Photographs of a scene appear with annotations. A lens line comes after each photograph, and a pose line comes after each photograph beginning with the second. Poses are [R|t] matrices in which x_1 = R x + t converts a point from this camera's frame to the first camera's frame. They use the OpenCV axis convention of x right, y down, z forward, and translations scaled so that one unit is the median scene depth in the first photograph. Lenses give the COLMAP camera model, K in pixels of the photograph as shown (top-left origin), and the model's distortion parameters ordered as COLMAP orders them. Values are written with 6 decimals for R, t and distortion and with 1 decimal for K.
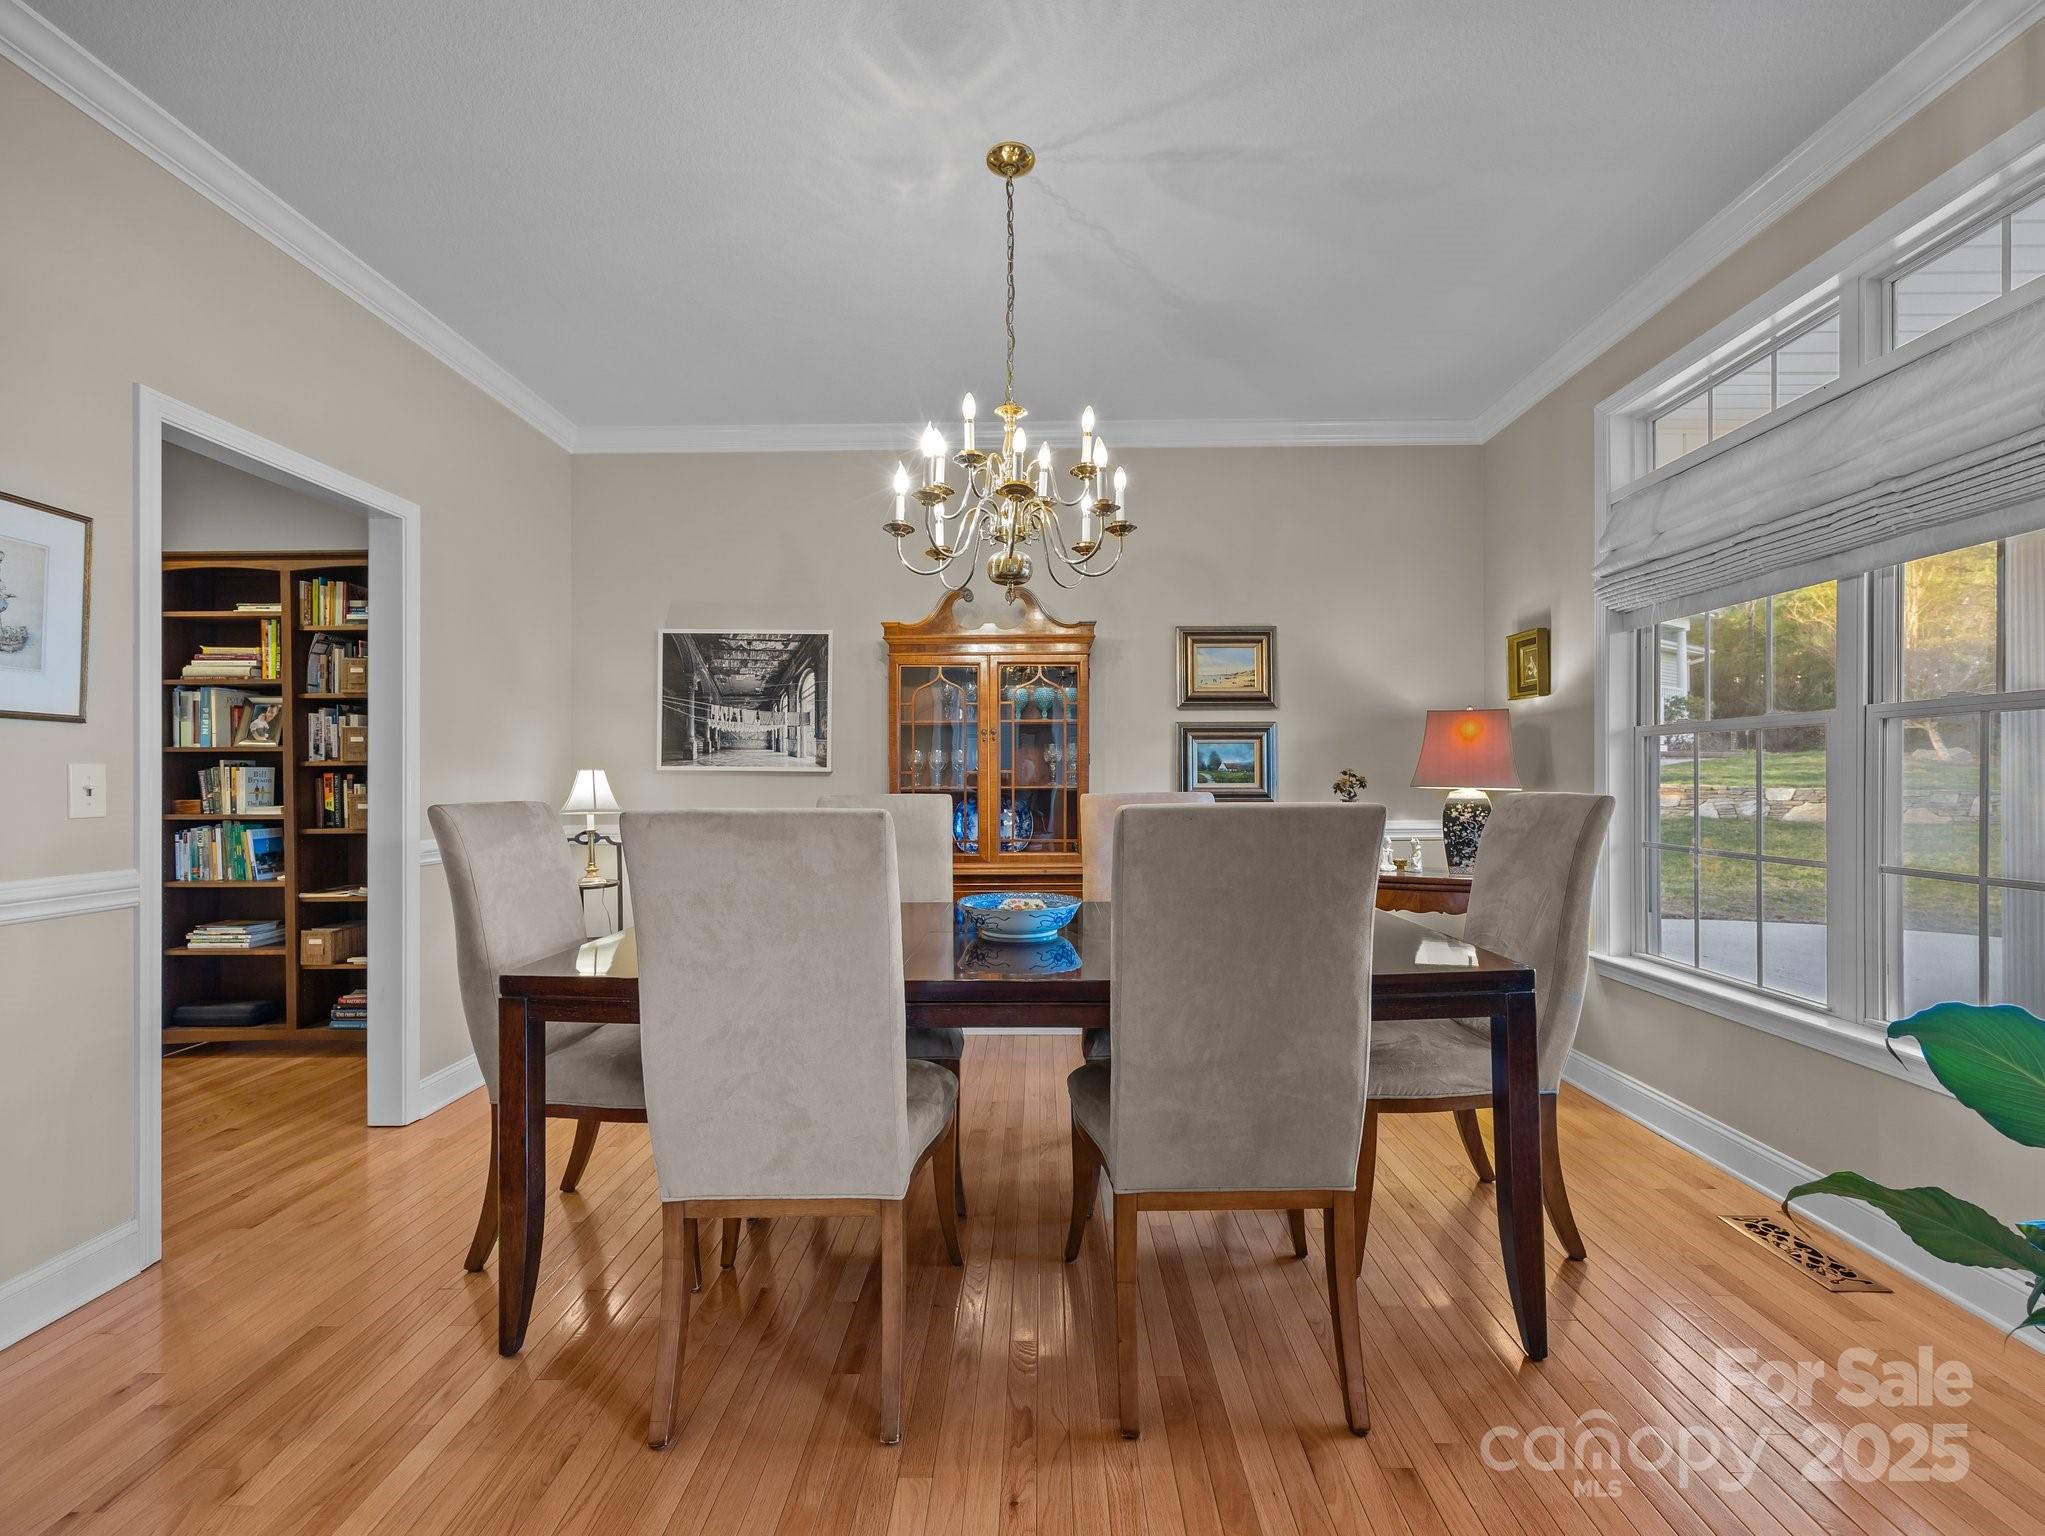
lens RADIAL K [[882.8, 0, 1013.8], [0, 882.8, 778.3], [0, 0, 1]] dist [-0.001543, 0.001416]
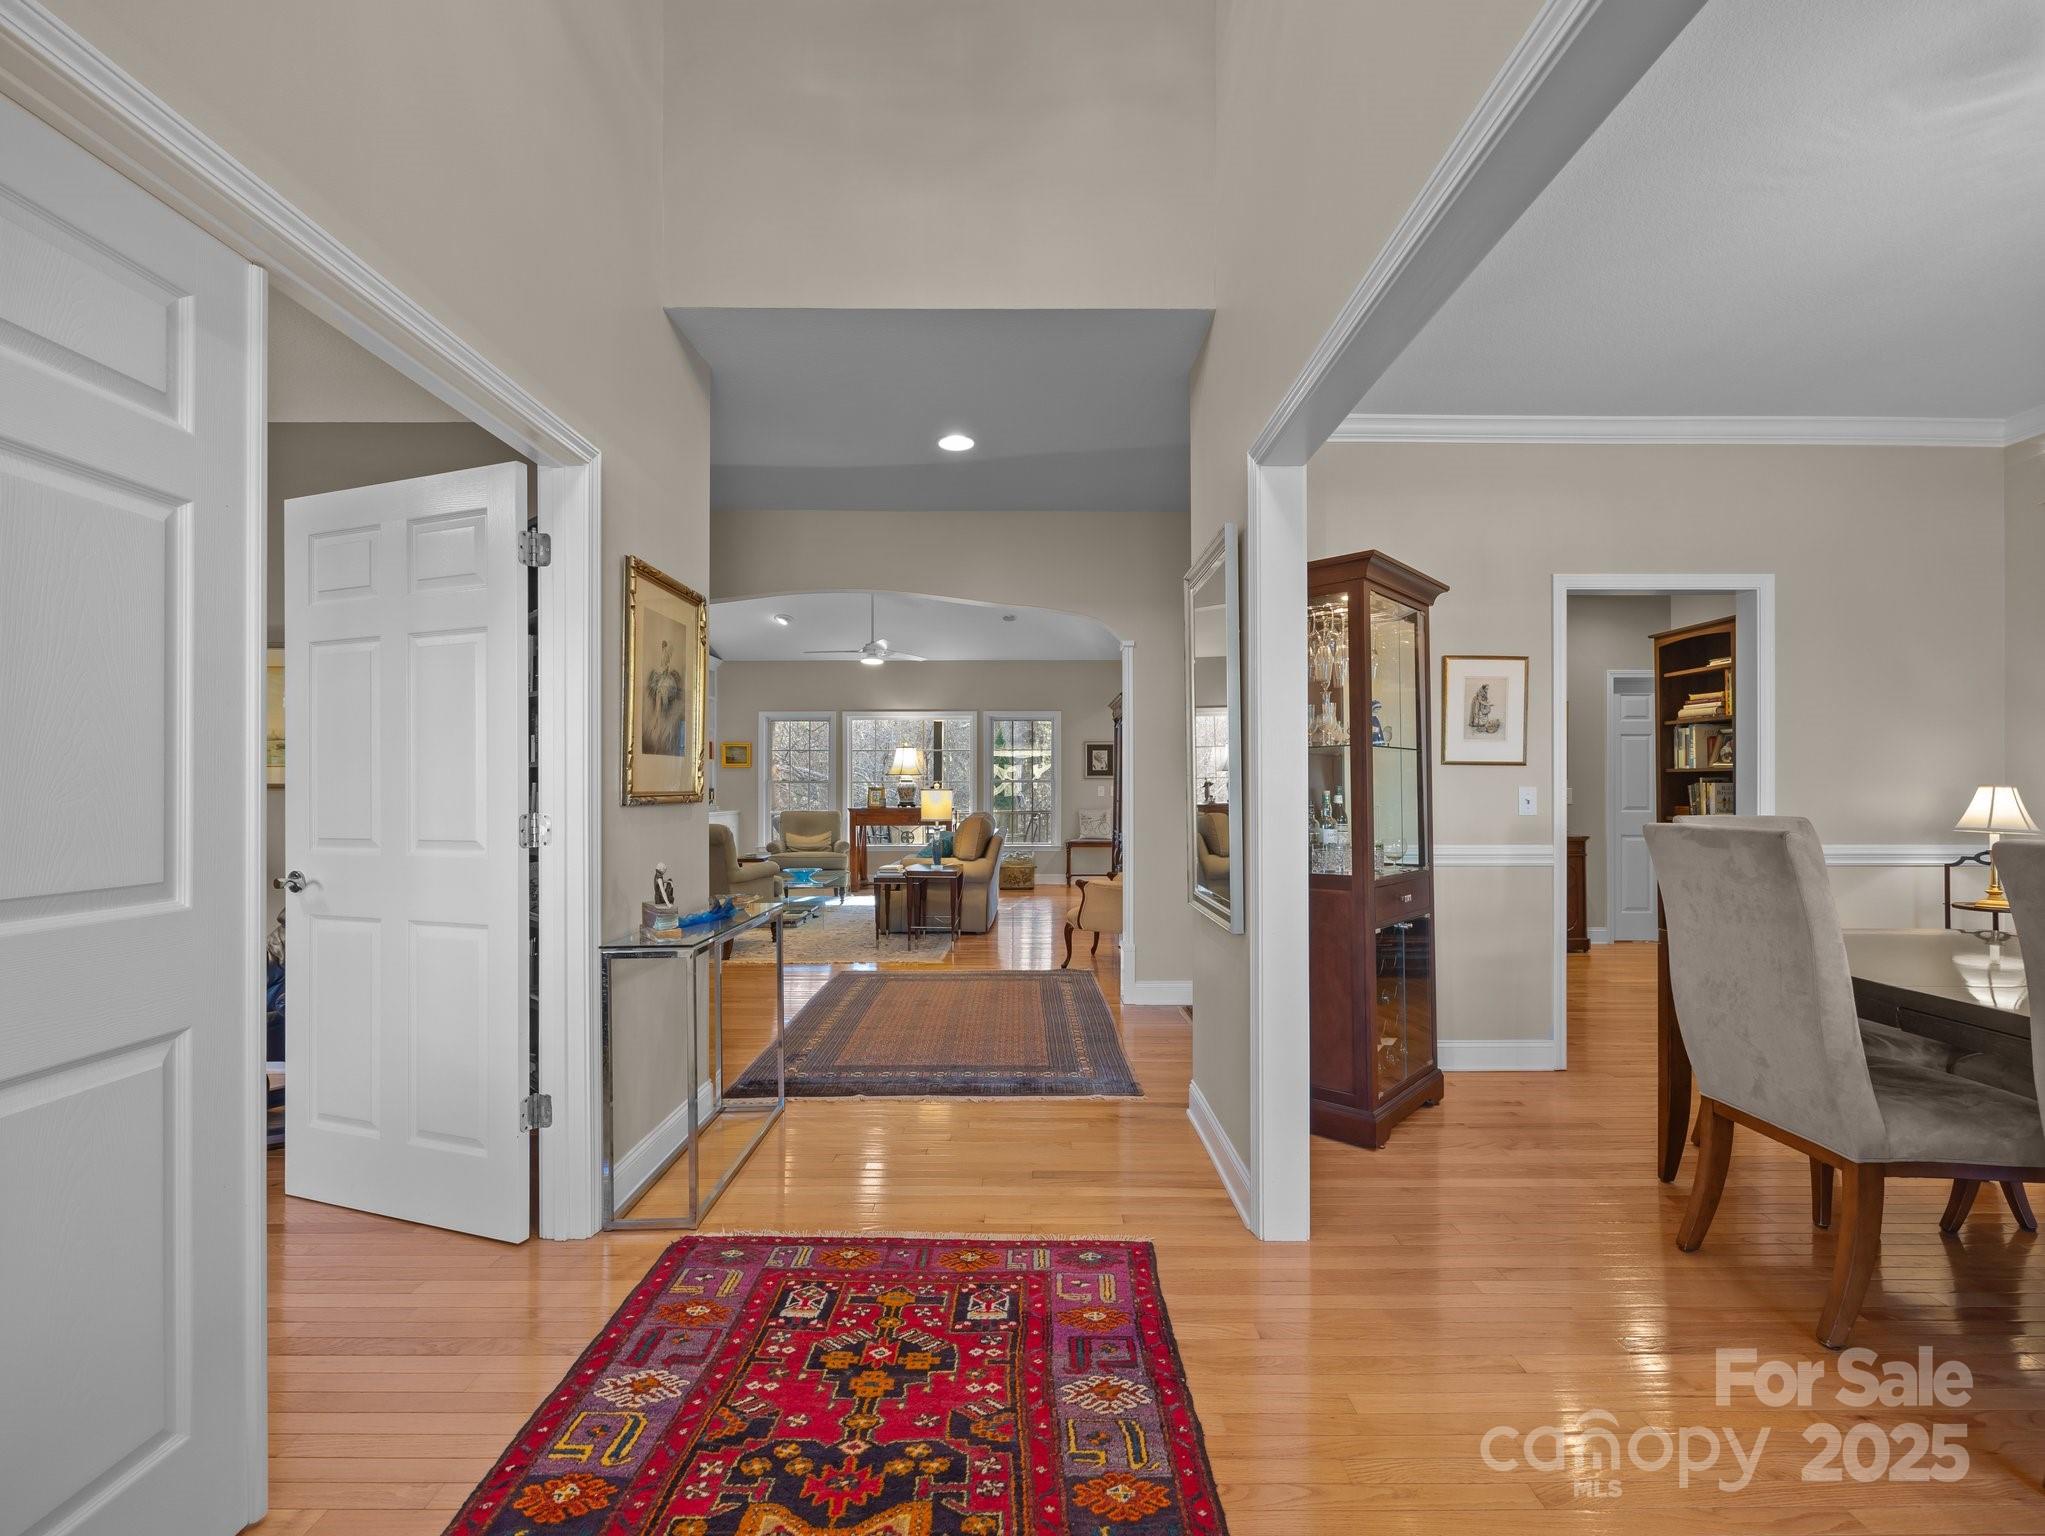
lens RADIAL K [[882.8, 0, 1024.4], [0, 882.8, 775.7], [0, 0, 1]] dist [-0.001543, 0.001416]
pose [[0.015862, -0.006923, -0.999850, 0.455266], [0.000745, 0.999976, -0.006912, -0.015588], [0.999874, -0.000636, 0.015867, -0.058877]]
